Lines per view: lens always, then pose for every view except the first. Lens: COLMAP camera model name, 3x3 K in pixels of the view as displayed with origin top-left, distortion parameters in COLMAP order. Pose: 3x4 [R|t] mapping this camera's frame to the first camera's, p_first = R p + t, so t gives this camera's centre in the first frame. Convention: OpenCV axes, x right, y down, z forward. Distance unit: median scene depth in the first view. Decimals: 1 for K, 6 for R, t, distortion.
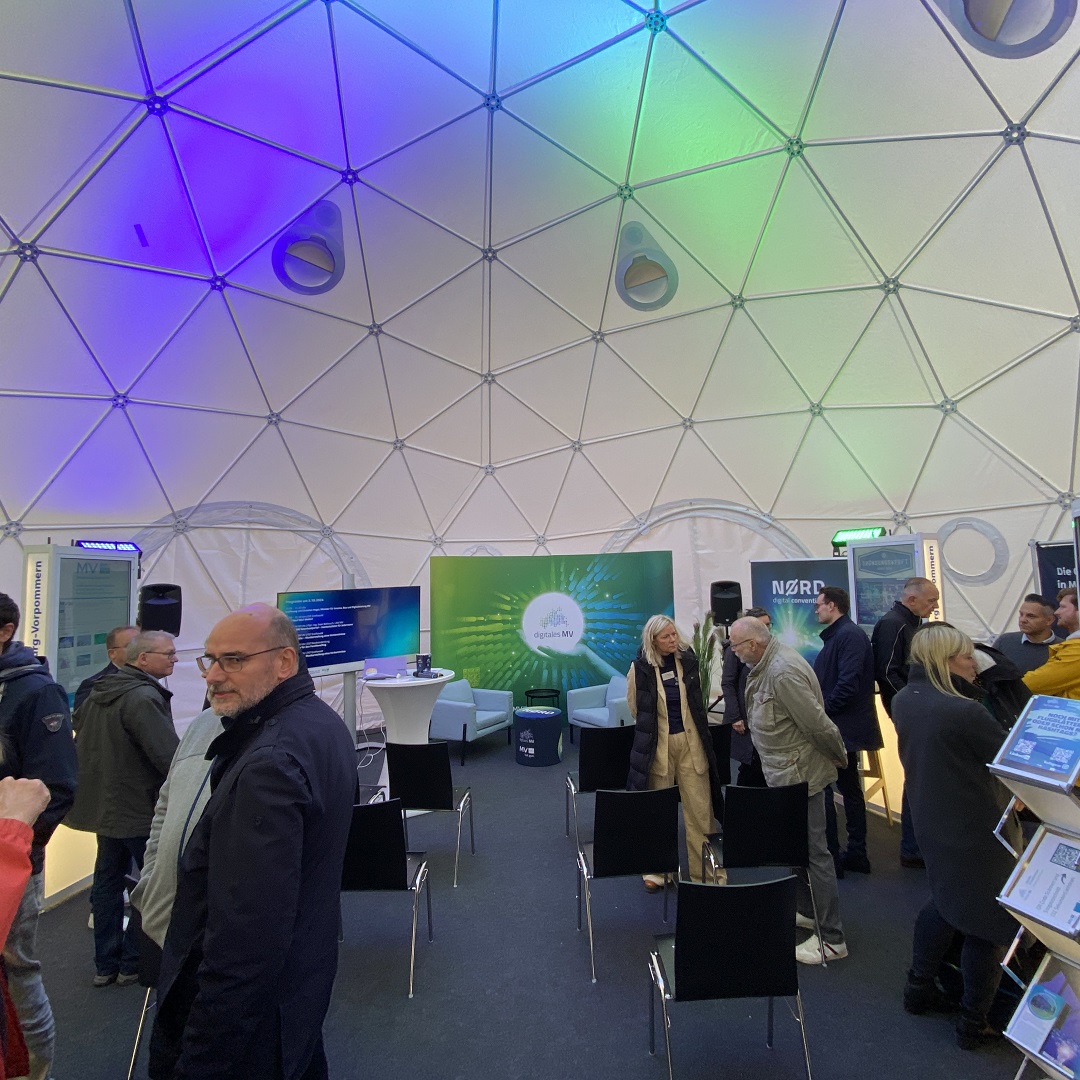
lens RADIAL K [[720.5, 0, 540.0], [0, 720.5, 540.0], [0, 0, 1]] dist [0.073526, -0.000025]
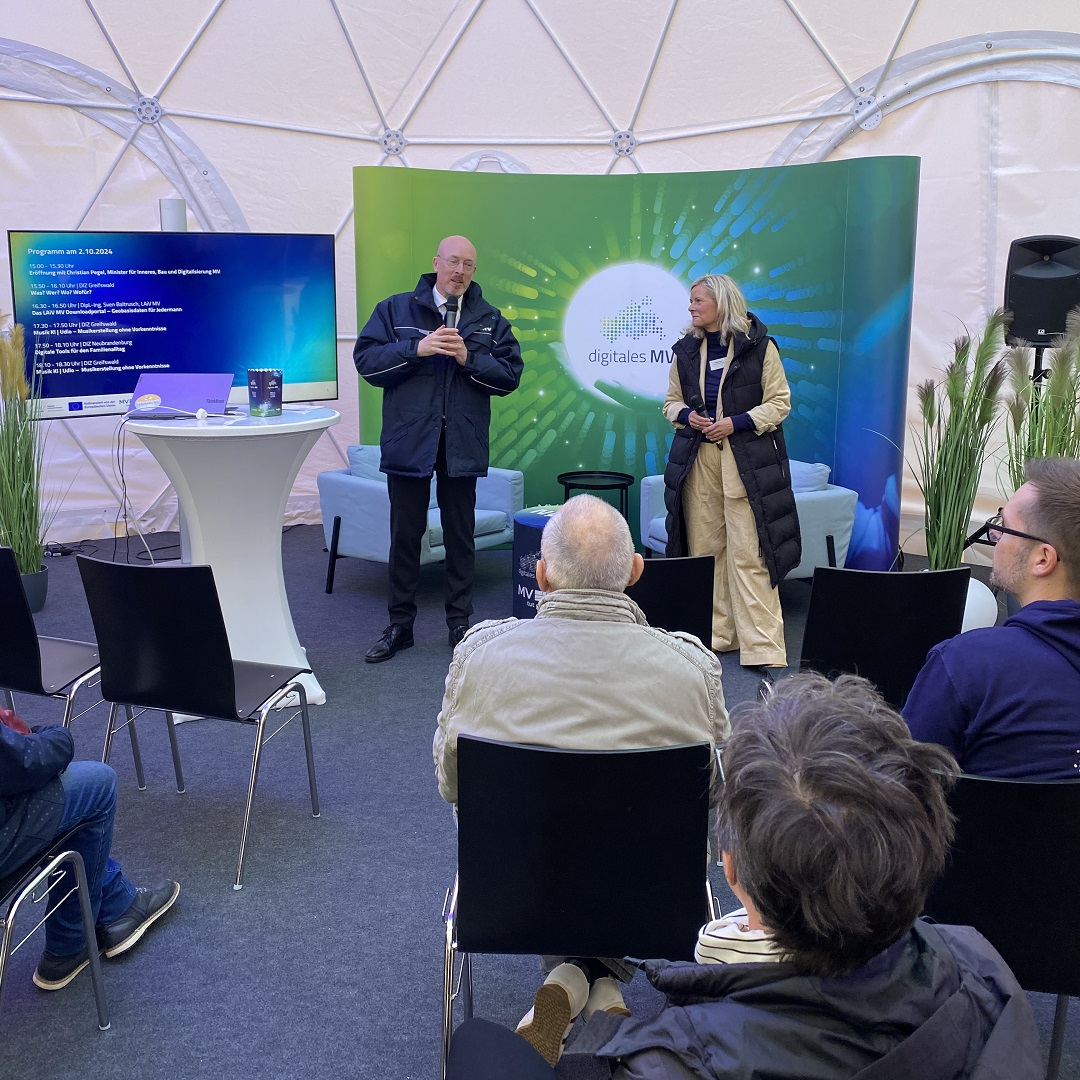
lens RADIAL K [[1126.7, 0, 540.0], [0, 1126.7, 540.0], [0, 0, 1]] dist [0.131169, -0.252665]
pose [[0.977361, 0.067469, -0.200531, 0.114967], [-0.015355, 0.967913, 0.250816, 0.064706], [0.211018, -0.242058, 0.947037, 0.280243]]
